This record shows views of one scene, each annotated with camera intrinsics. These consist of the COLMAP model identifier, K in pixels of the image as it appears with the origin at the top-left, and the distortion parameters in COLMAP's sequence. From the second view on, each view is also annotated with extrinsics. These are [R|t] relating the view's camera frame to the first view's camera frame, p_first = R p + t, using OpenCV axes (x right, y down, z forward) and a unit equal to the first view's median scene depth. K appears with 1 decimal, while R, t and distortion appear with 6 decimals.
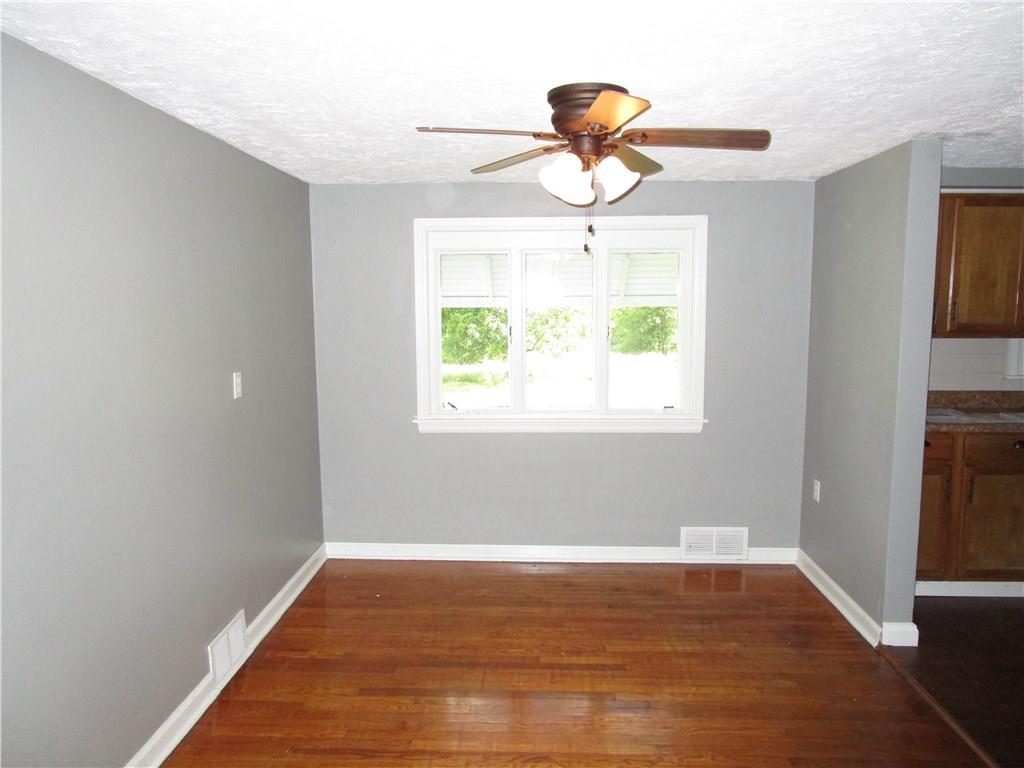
lens RADIAL K [[726.4, 0, 512.0], [0, 726.4, 384.0], [0, 0, 1]] dist [-0.043247, -0.000270]
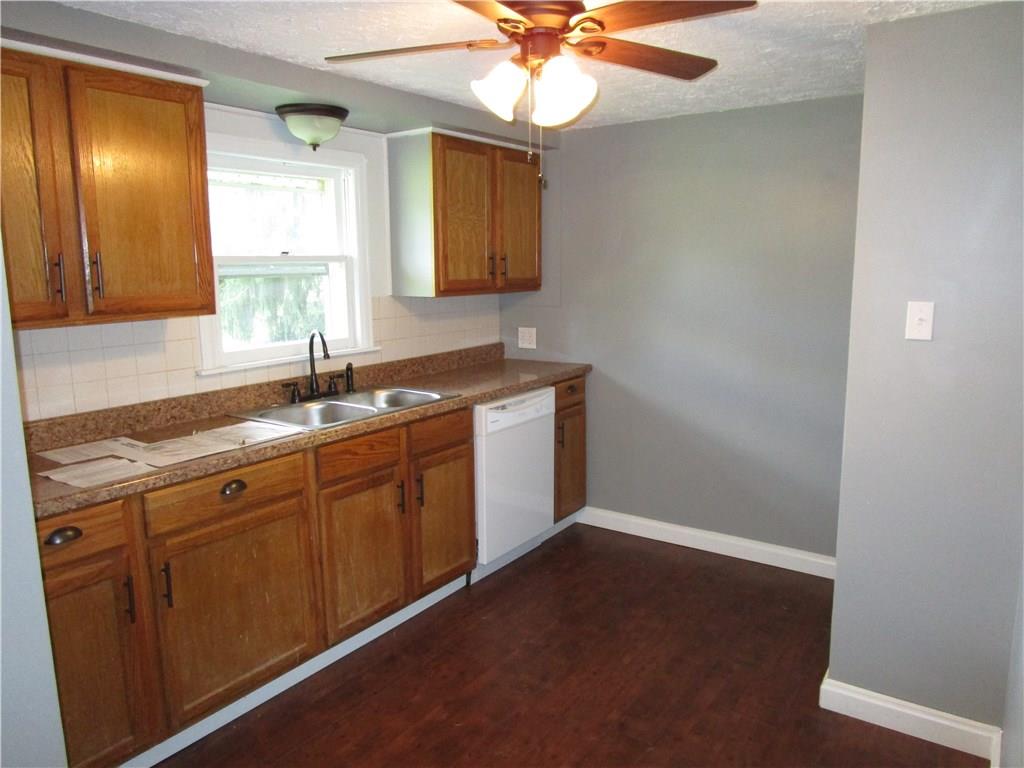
lens RADIAL K [[726.4, 0, 512.0], [0, 726.4, 384.0], [0, 0, 1]] dist [-0.043247, -0.000270]
pose [[0.542239, -0.137607, 0.828879, 0.315229], [0.101991, 0.989983, 0.097632, -0.038940], [-0.834011, 0.031598, 0.550842, 0.414045]]
